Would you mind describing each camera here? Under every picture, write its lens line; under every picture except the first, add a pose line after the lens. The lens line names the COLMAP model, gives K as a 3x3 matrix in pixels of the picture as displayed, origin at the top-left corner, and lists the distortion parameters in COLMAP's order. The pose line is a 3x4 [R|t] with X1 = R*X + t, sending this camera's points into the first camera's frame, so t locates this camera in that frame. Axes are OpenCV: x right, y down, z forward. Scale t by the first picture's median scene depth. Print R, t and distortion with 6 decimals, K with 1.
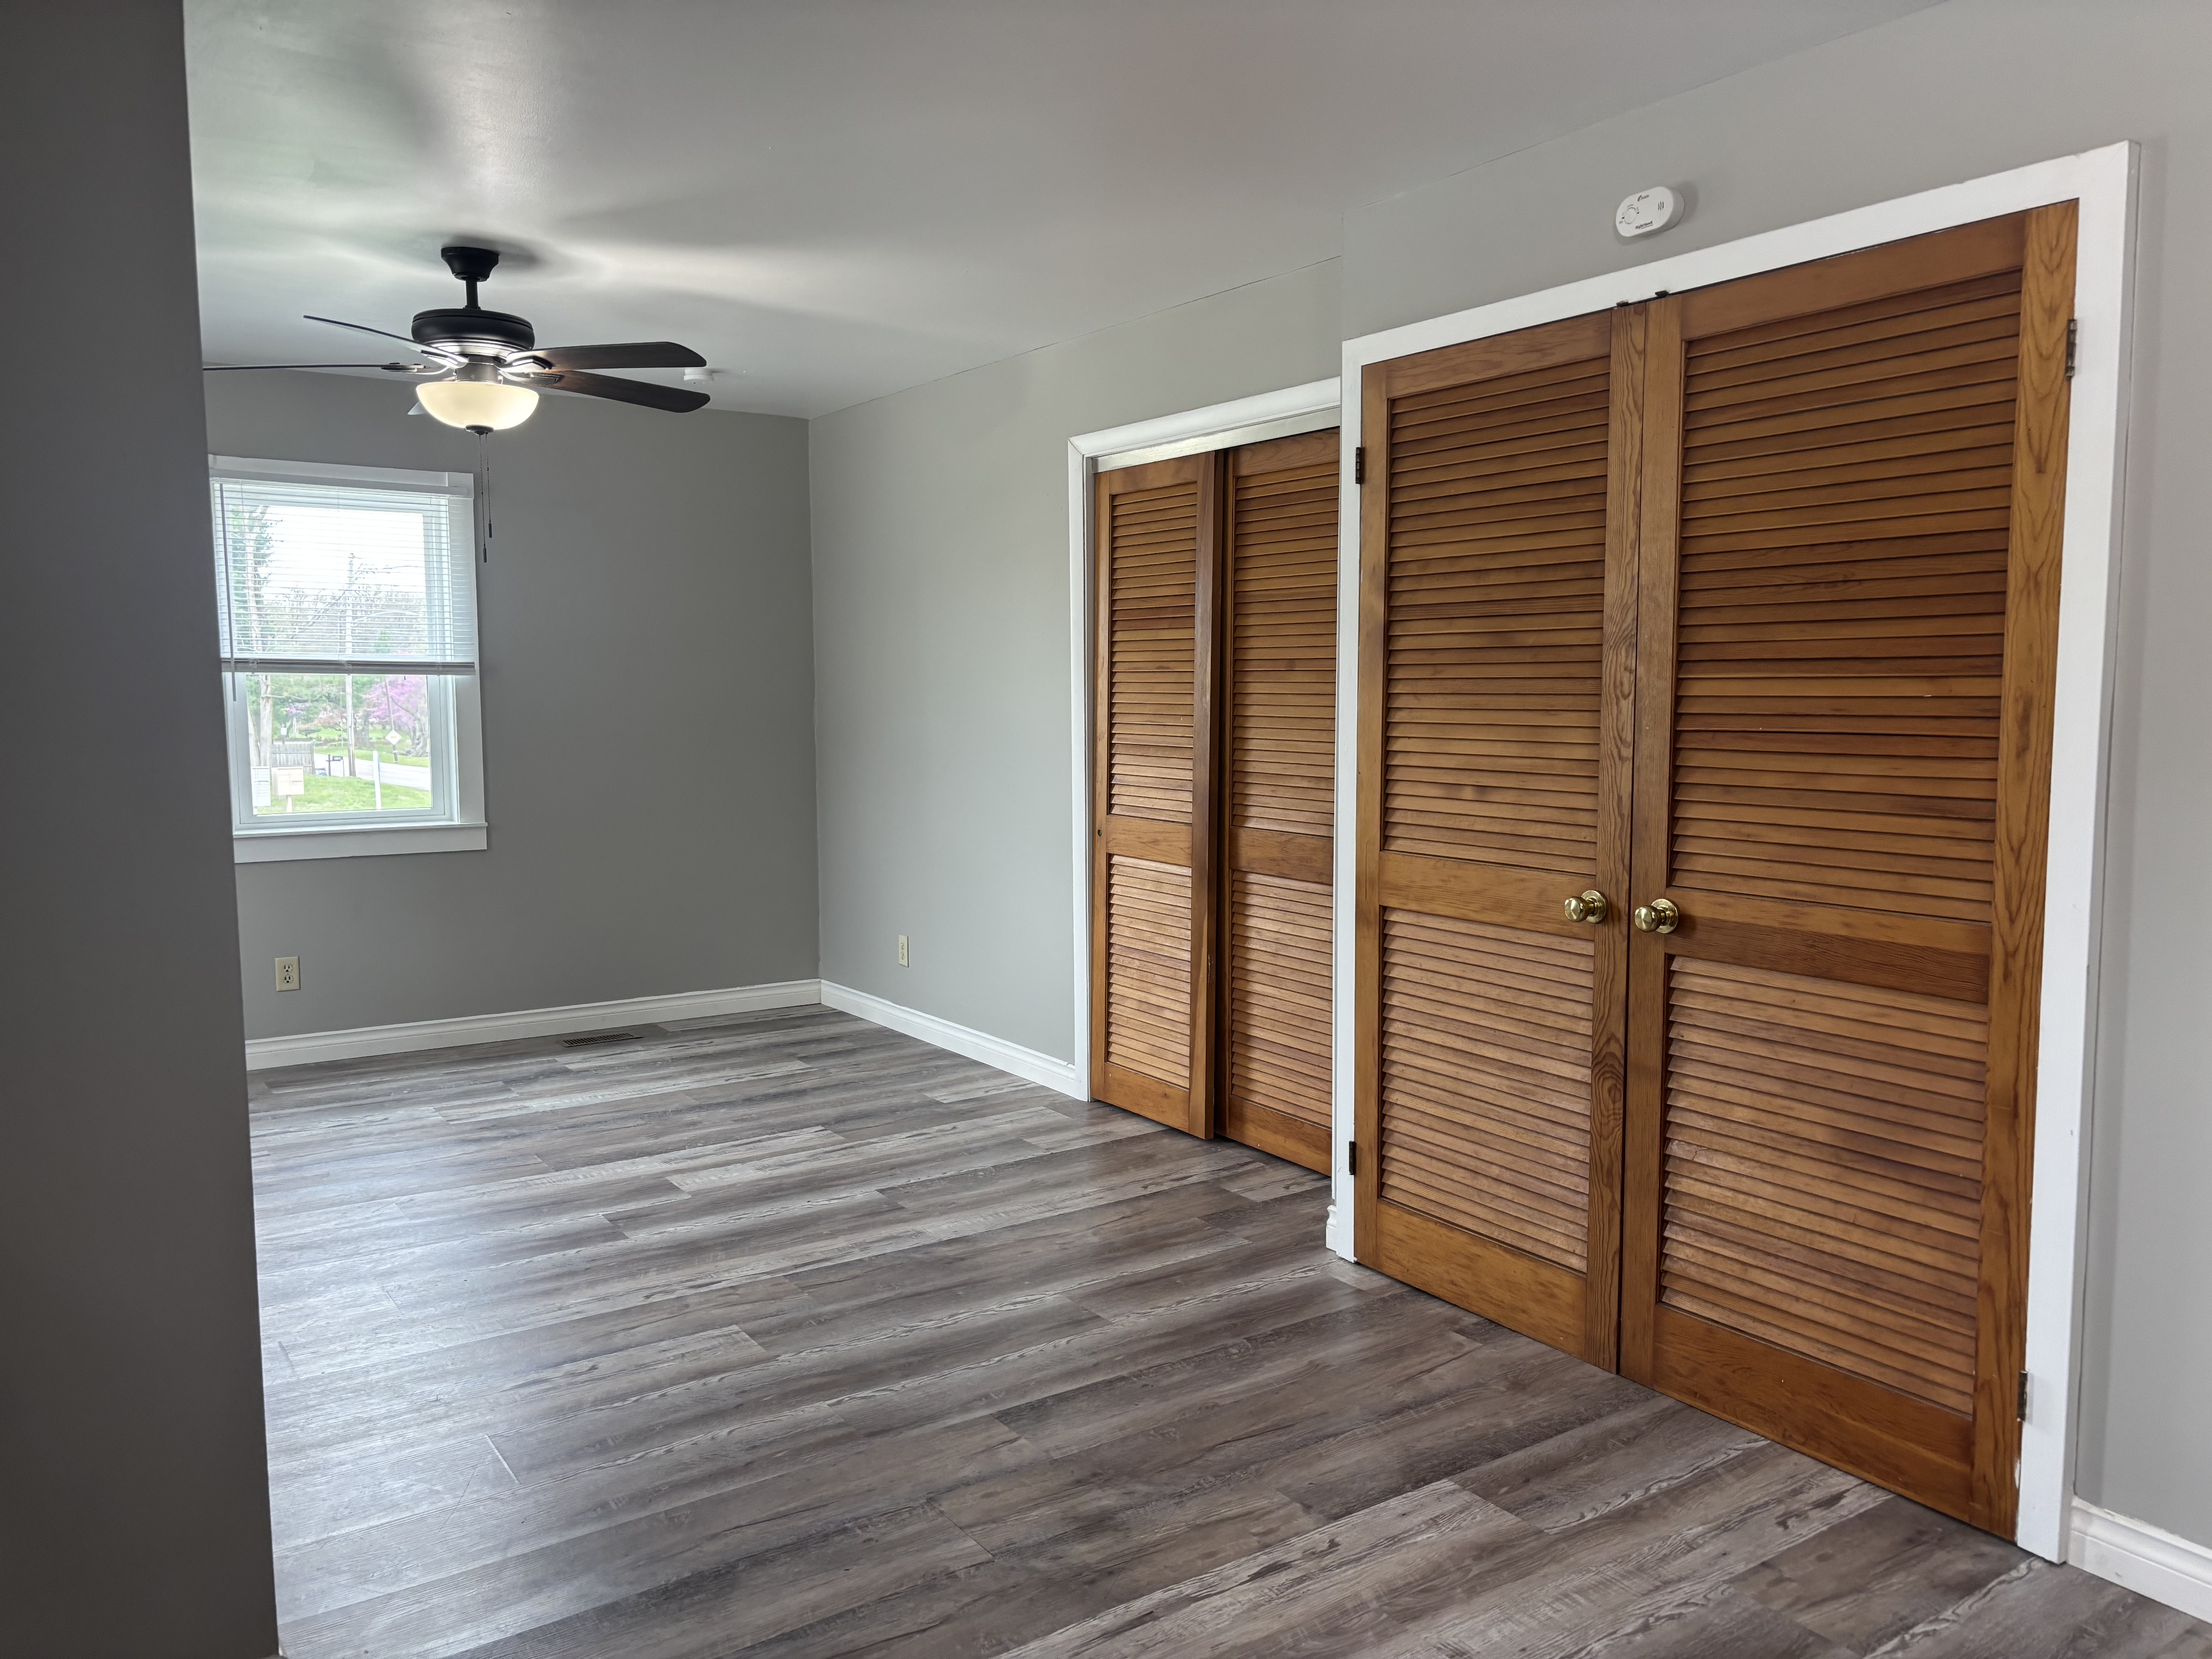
lens RADIAL K [[1673.7, 0, 1099.6], [0, 1673.7, 828.2], [0, 0, 1]] dist [0.078101, -0.078771]
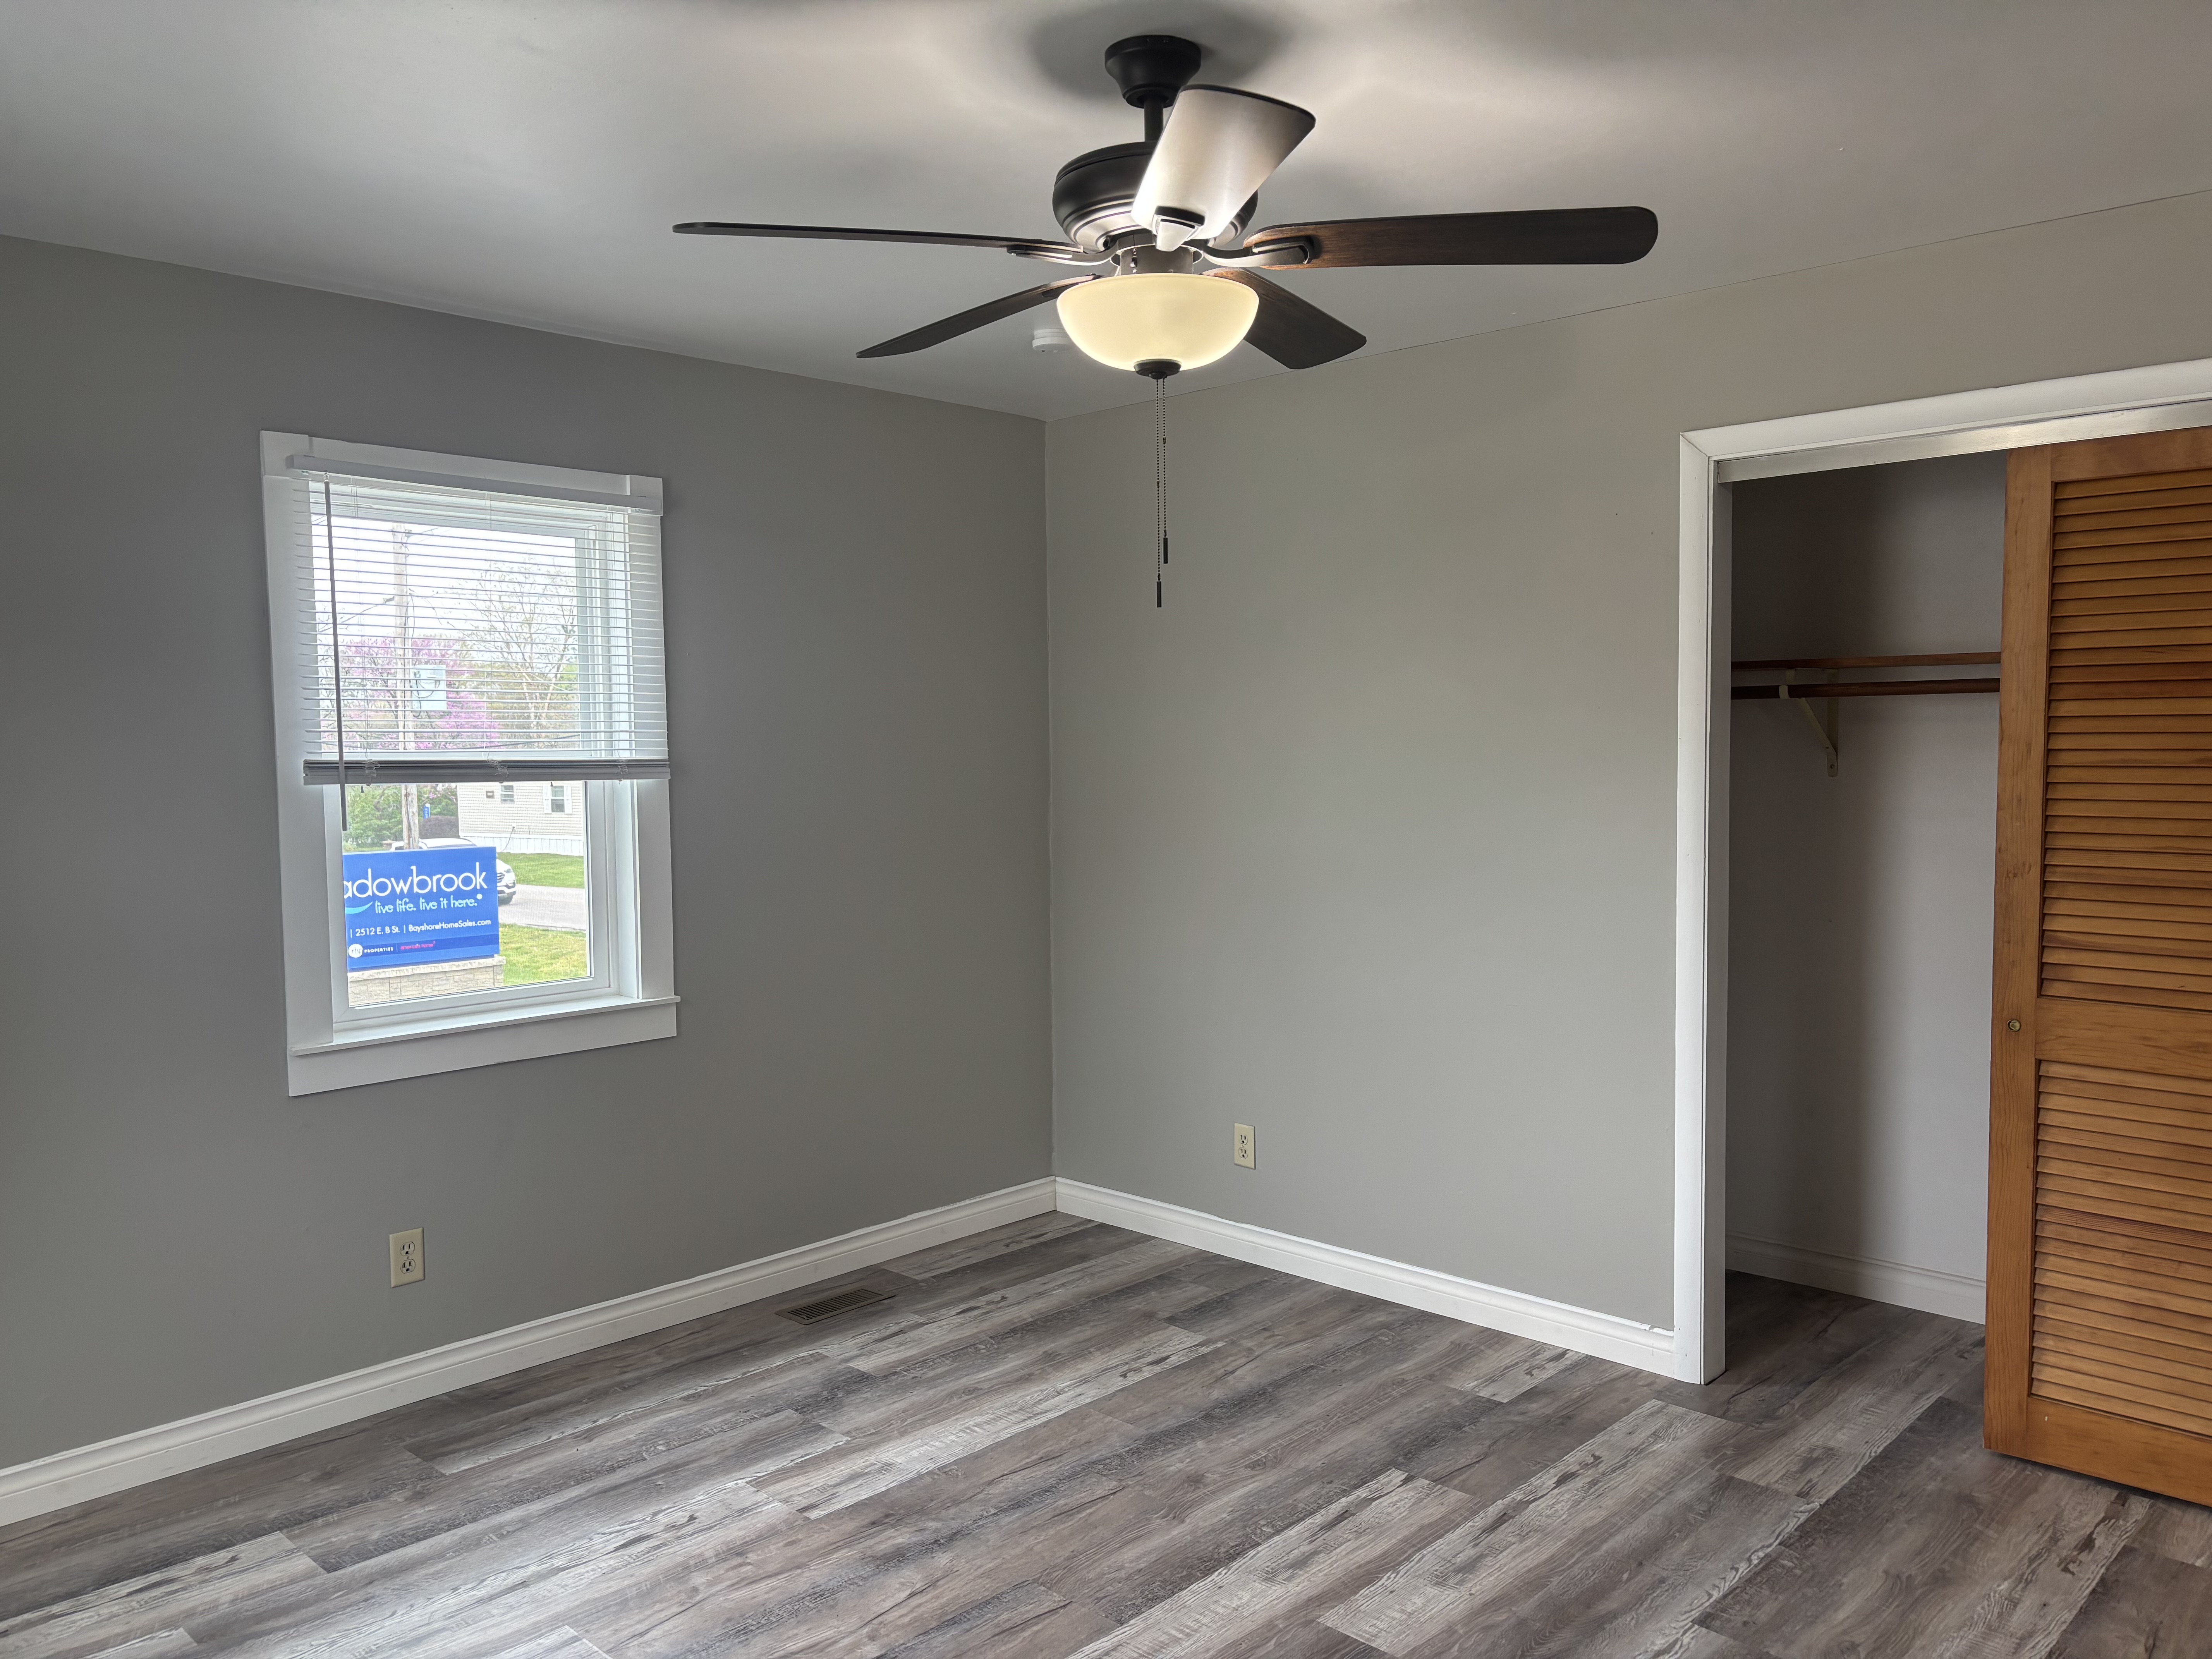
lens RADIAL K [[1673.7, 0, 1099.6], [0, 1673.7, 828.2], [0, 0, 1]] dist [0.078101, -0.078771]
pose [[0.976674, -0.017772, 0.213991, -0.443485], [0.025773, 0.999067, -0.034659, -0.054777], [-0.213176, 0.039365, 0.976221, 0.402152]]
